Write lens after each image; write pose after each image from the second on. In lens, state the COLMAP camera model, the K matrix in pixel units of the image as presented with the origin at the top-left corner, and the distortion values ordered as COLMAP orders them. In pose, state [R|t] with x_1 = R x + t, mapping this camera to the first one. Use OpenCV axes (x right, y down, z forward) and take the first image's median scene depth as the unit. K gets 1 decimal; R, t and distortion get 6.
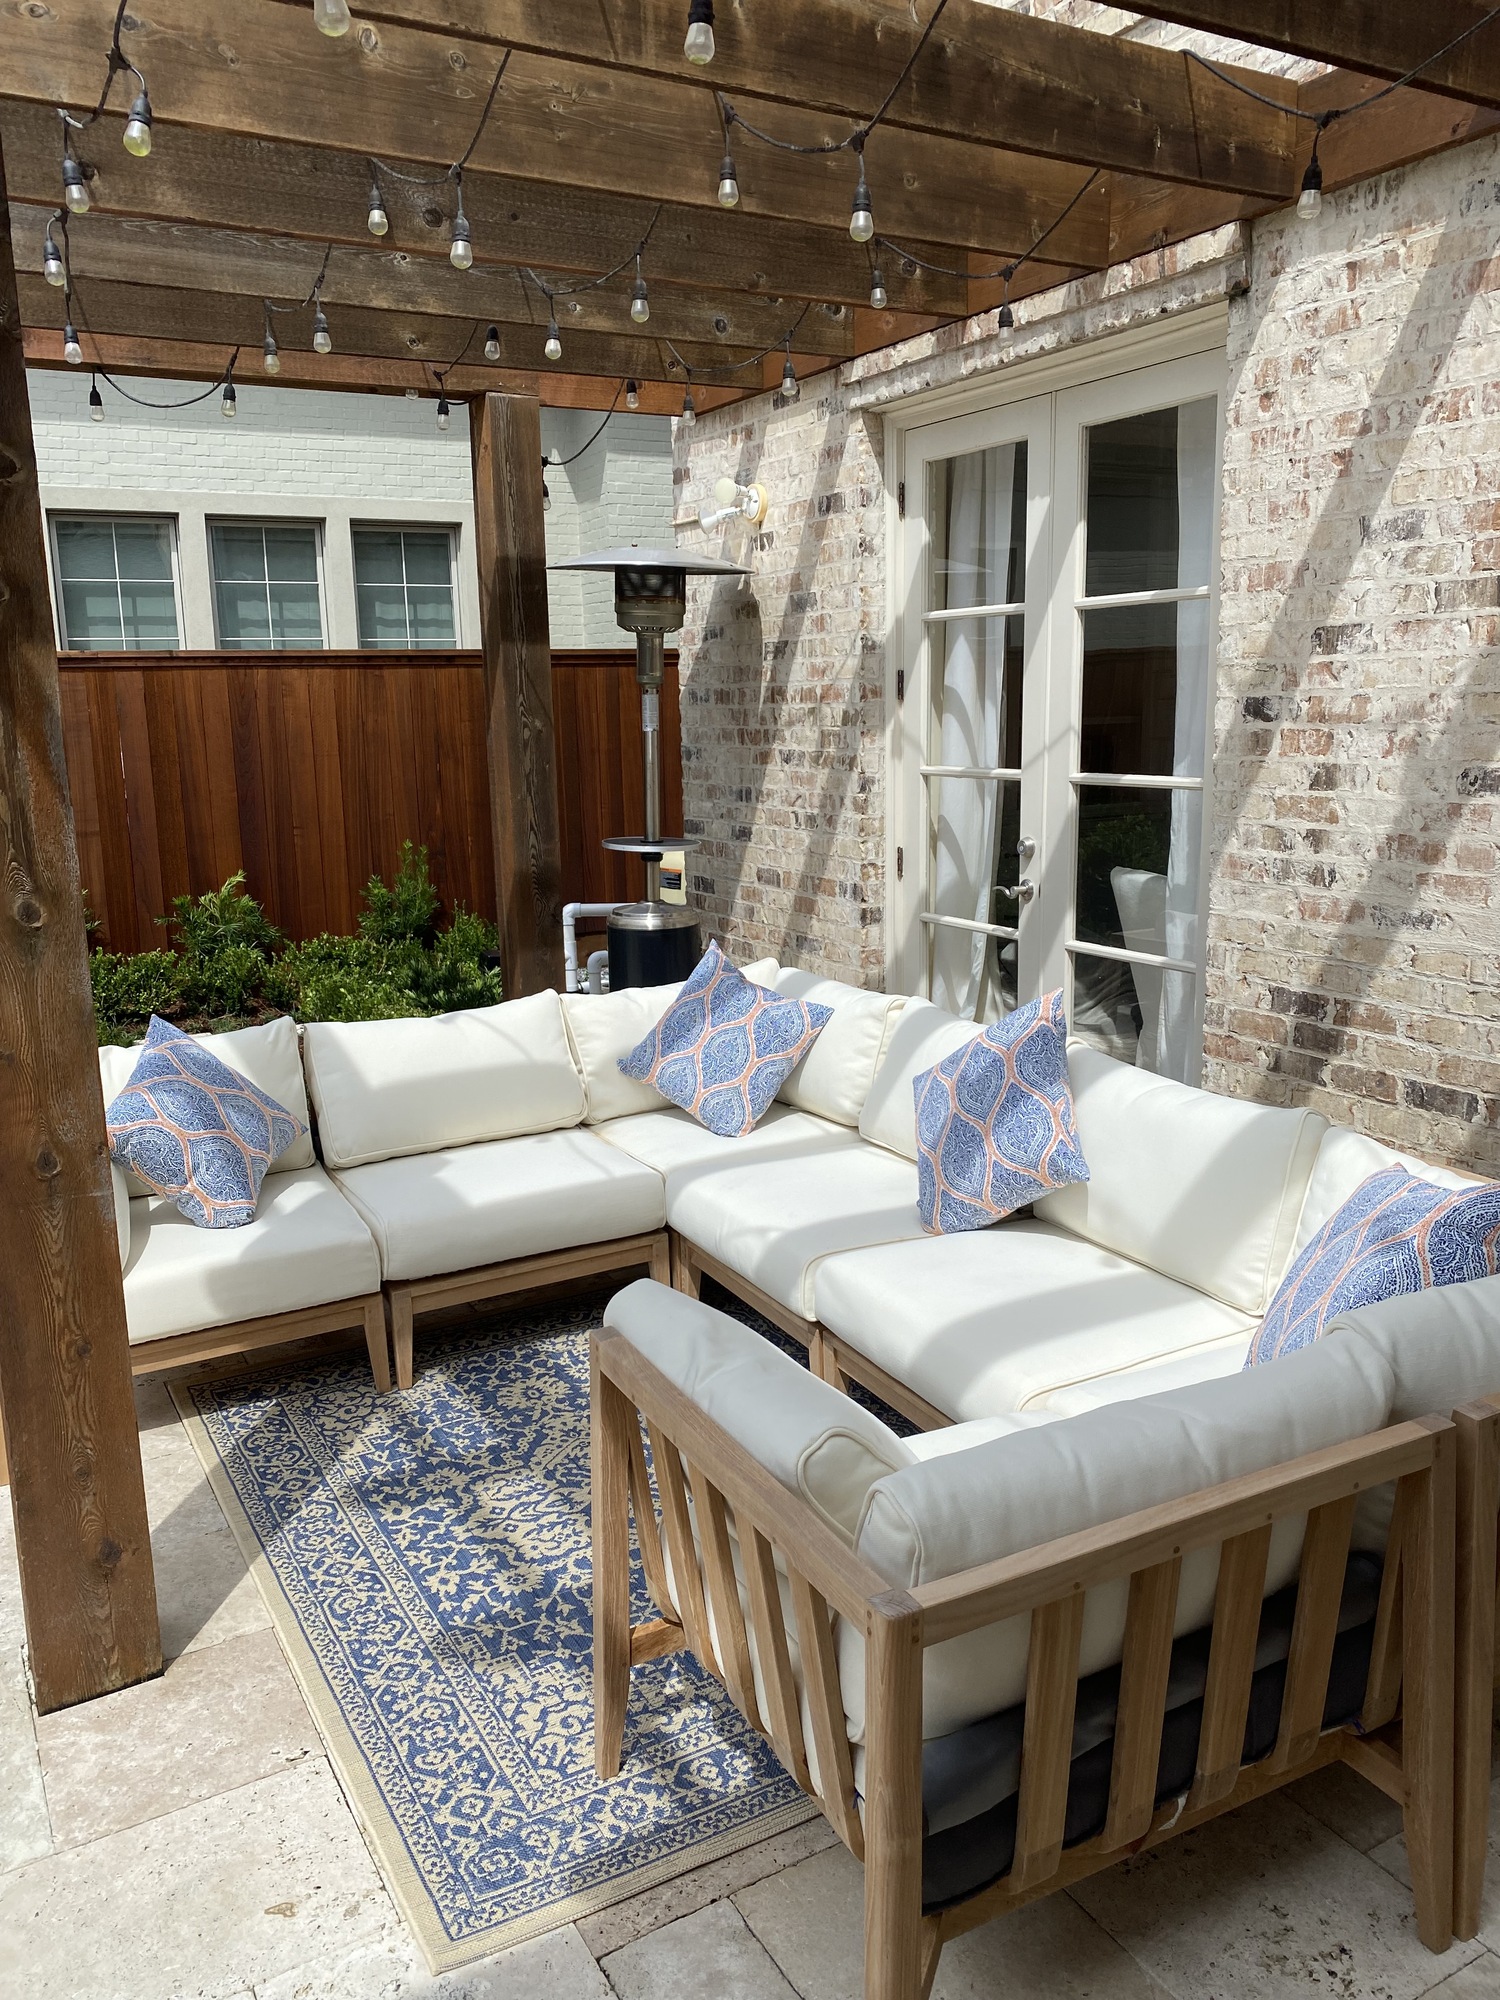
lens RADIAL K [[1548.7, 0, 758.0], [0, 1548.7, 1007.8], [0, 0, 1]] dist [0.037180, -0.021838]
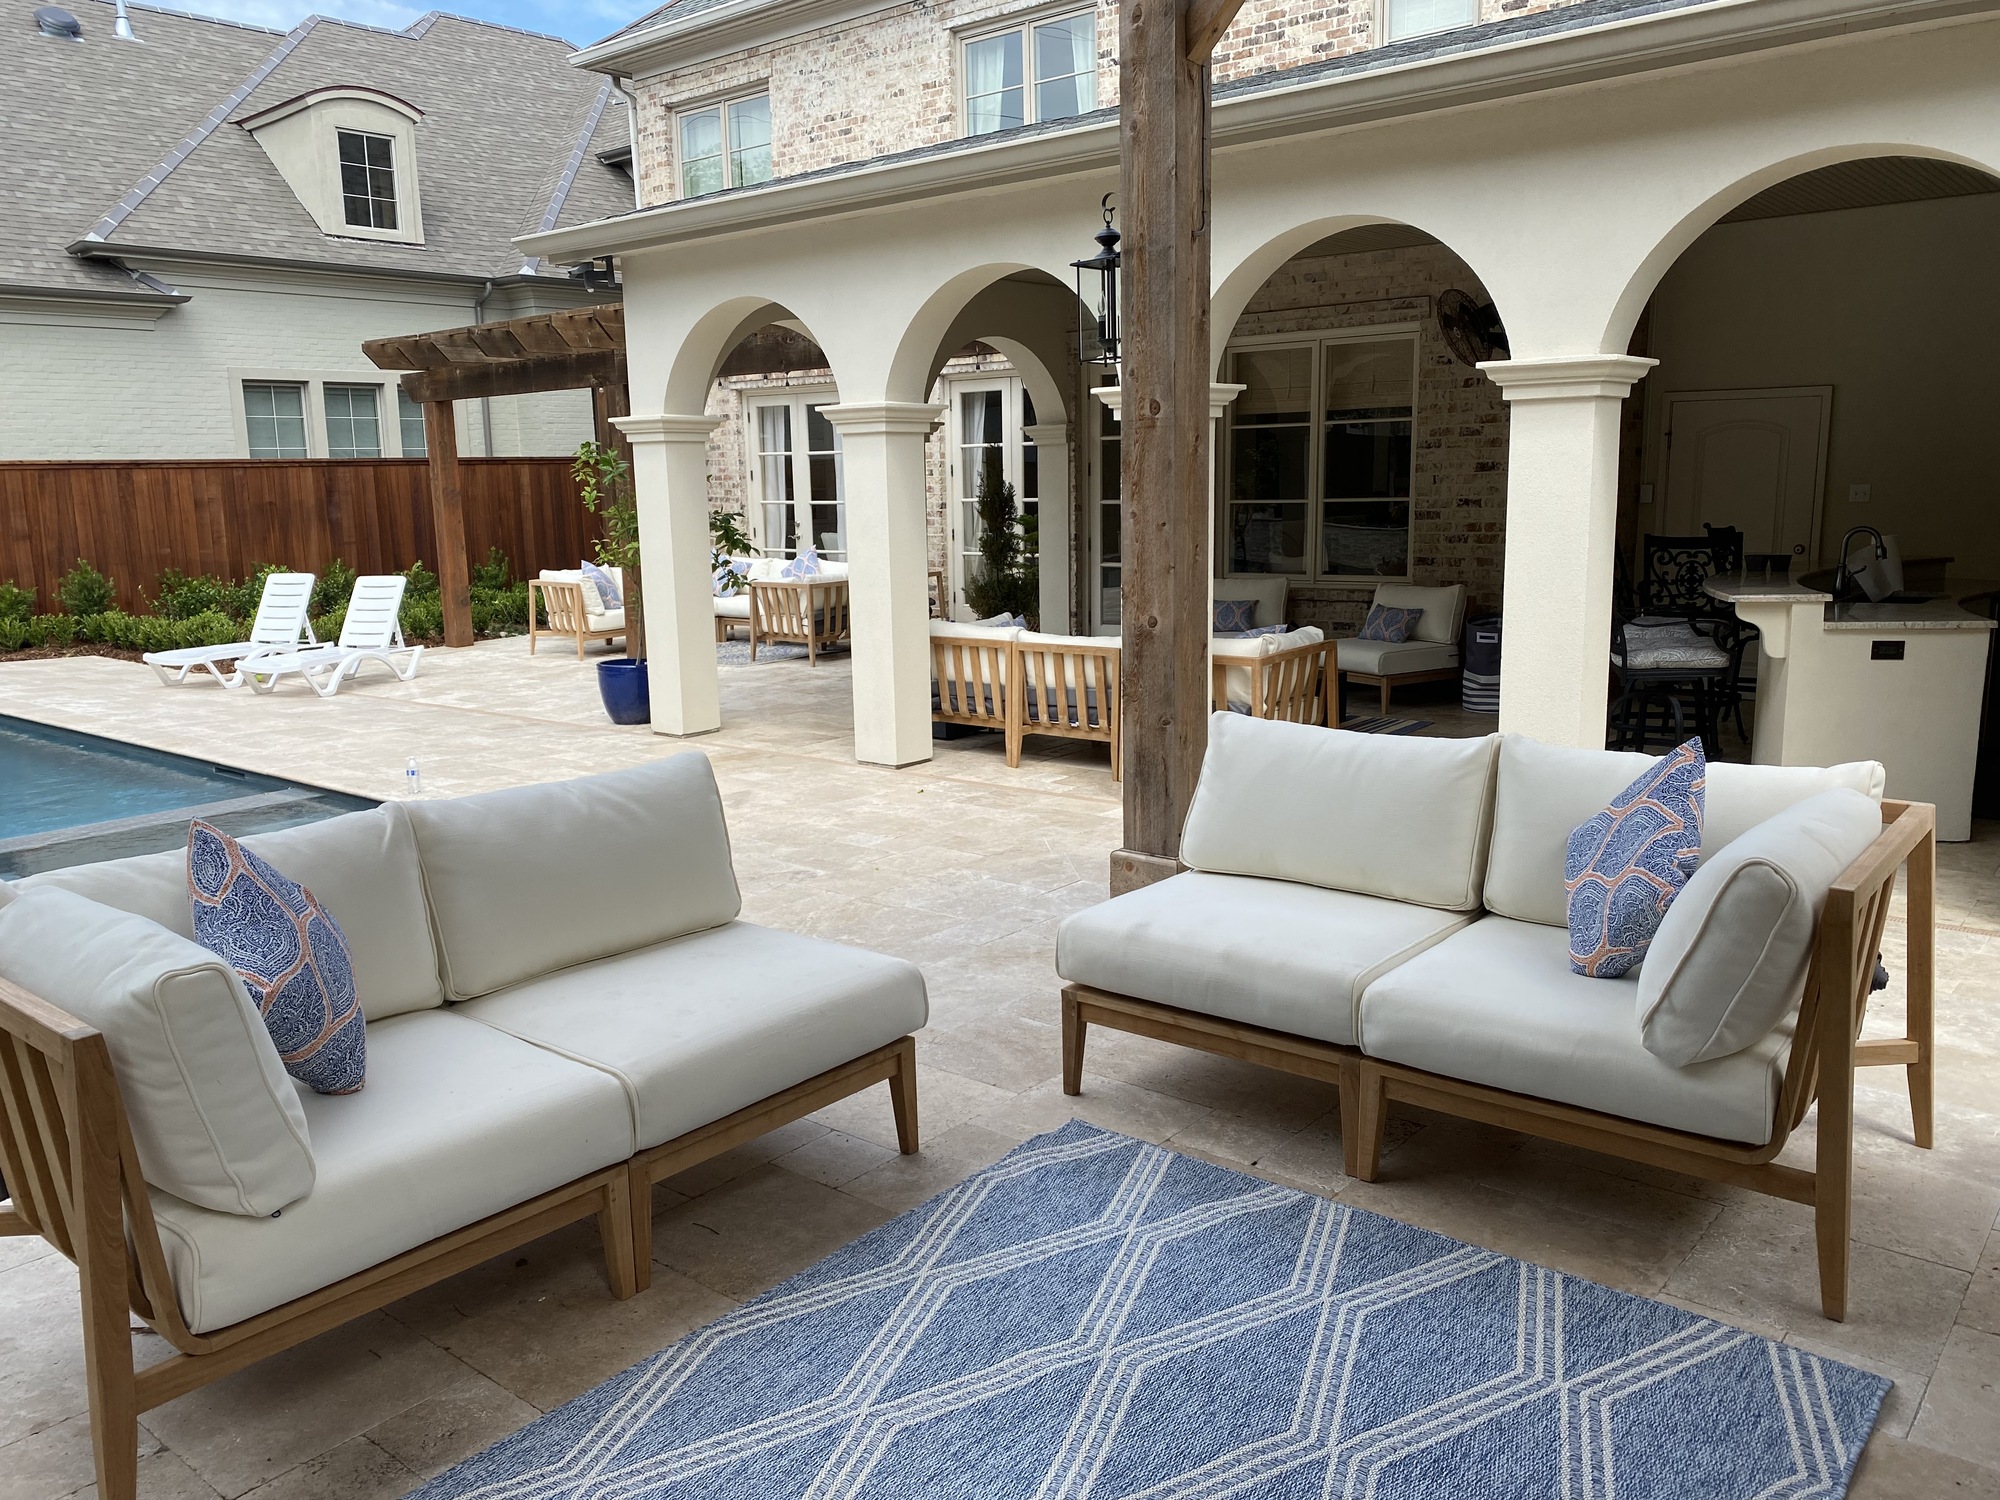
lens RADIAL K [[1548.7, 0, 890.3], [0, 1548.7, 745.1], [0, 0, 1]] dist [0.037180, -0.021838]
pose [[0.947367, -0.050134, 0.316199, -0.725223], [0.062992, 0.997546, -0.030566, 0.492311], [-0.313890, 0.048875, 0.948200, -2.240226]]
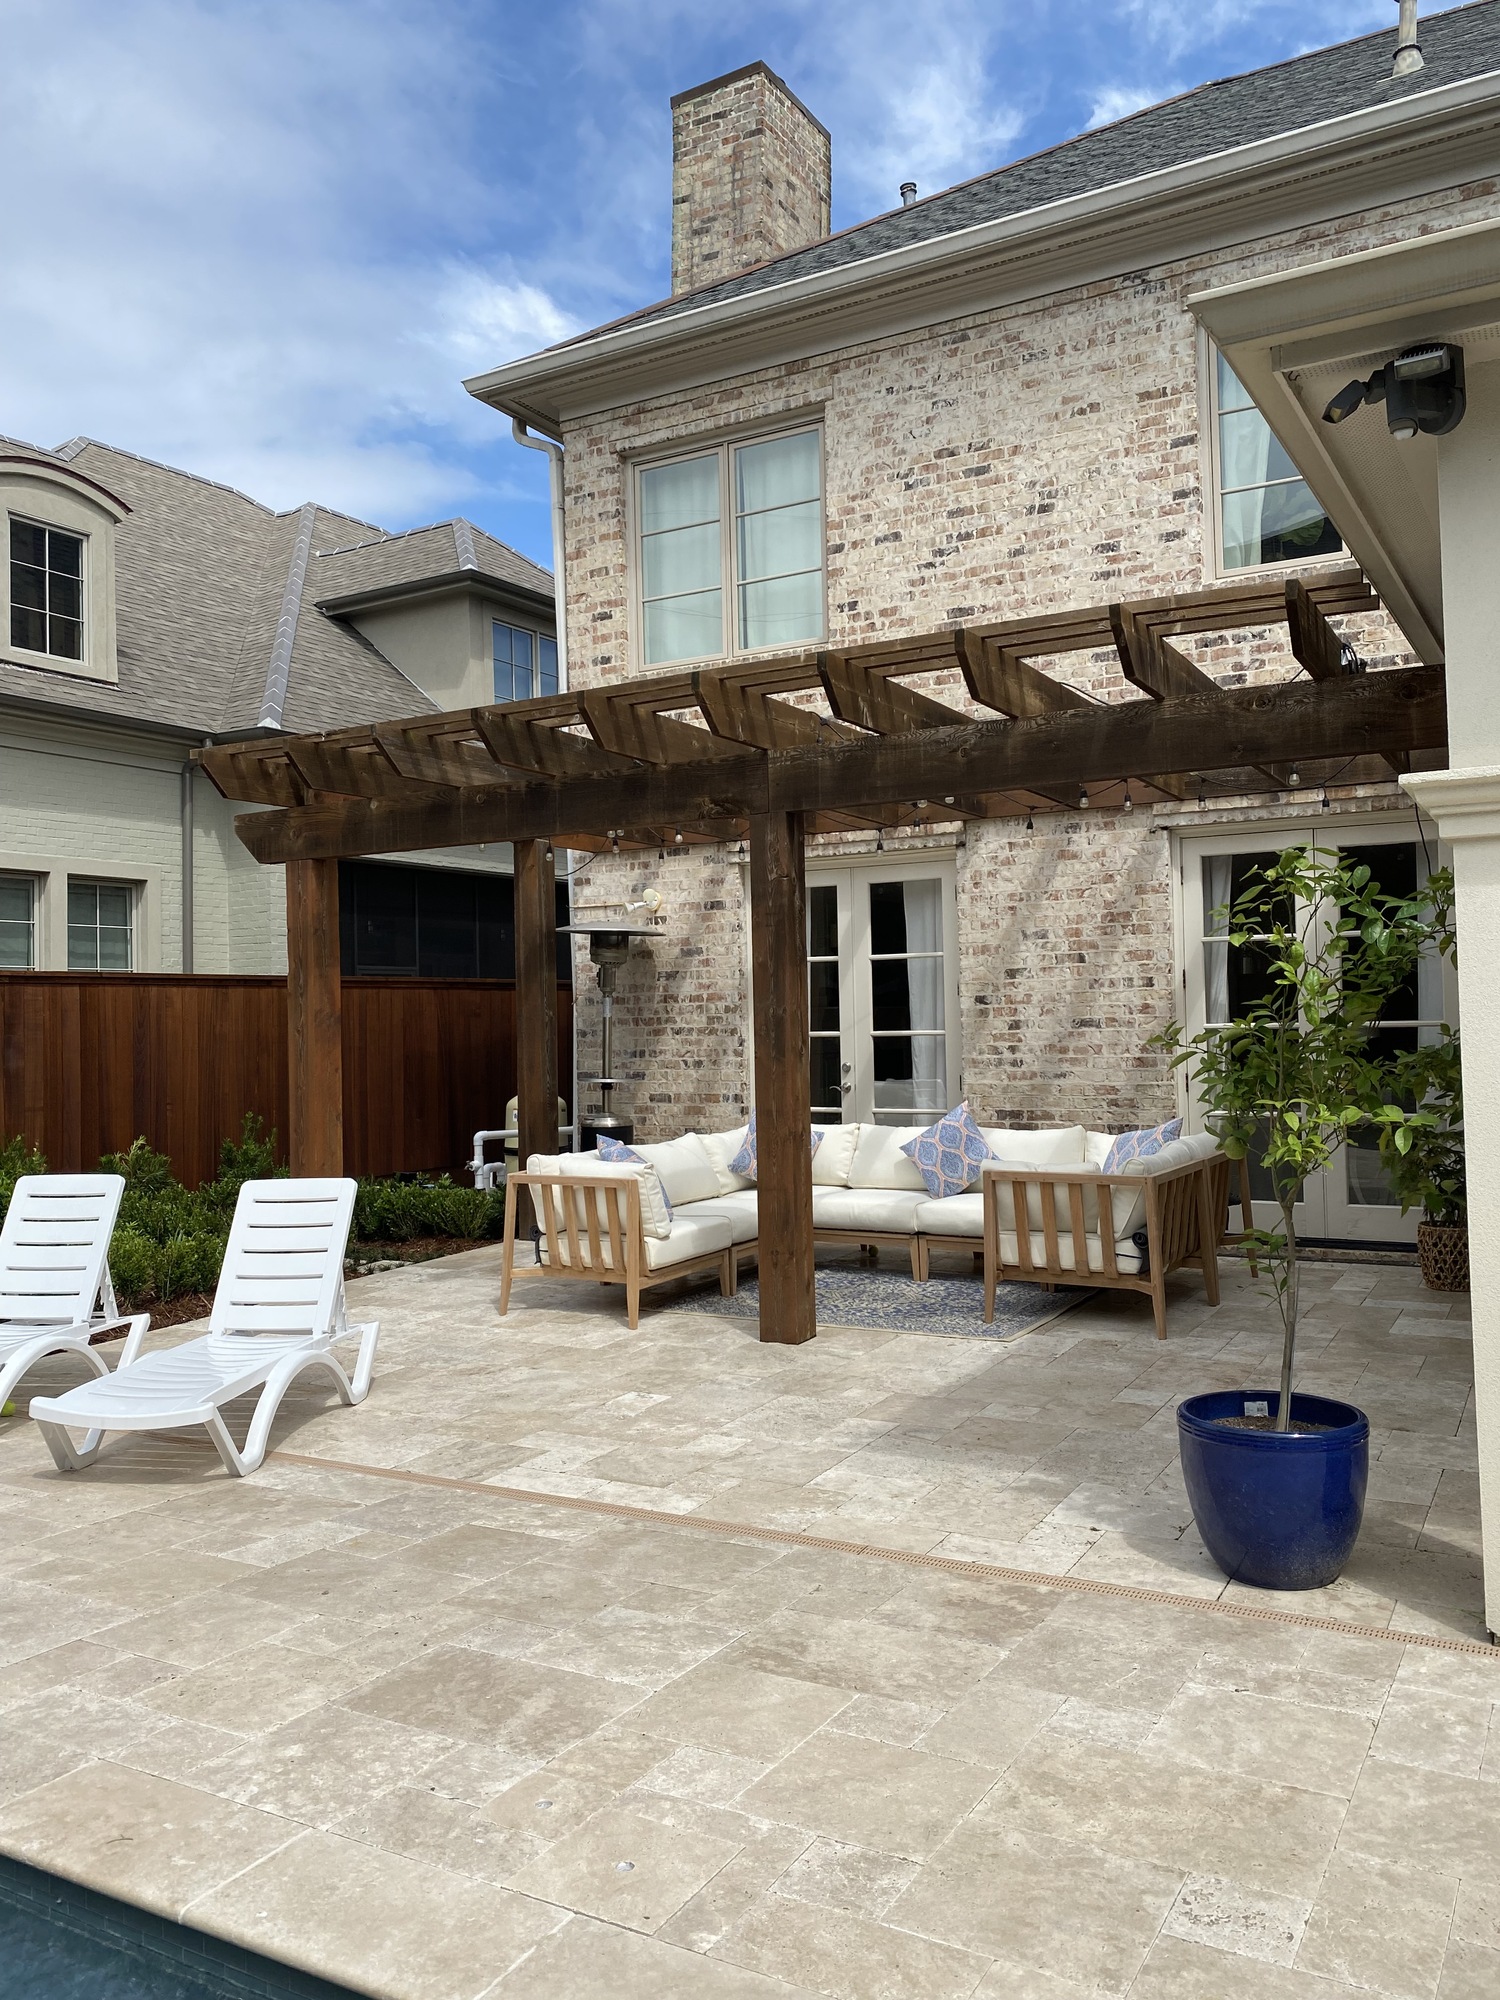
lens RADIAL K [[1548.7, 0, 743.5], [0, 1548.7, 991.9], [0, 0, 1]] dist [0.037180, -0.021838]
pose [[0.859416, 0.011980, 0.511136, -1.049646], [0.103778, 0.974827, -0.197339, 0.203609], [-0.500633, 0.222641, 0.836539, -0.739685]]
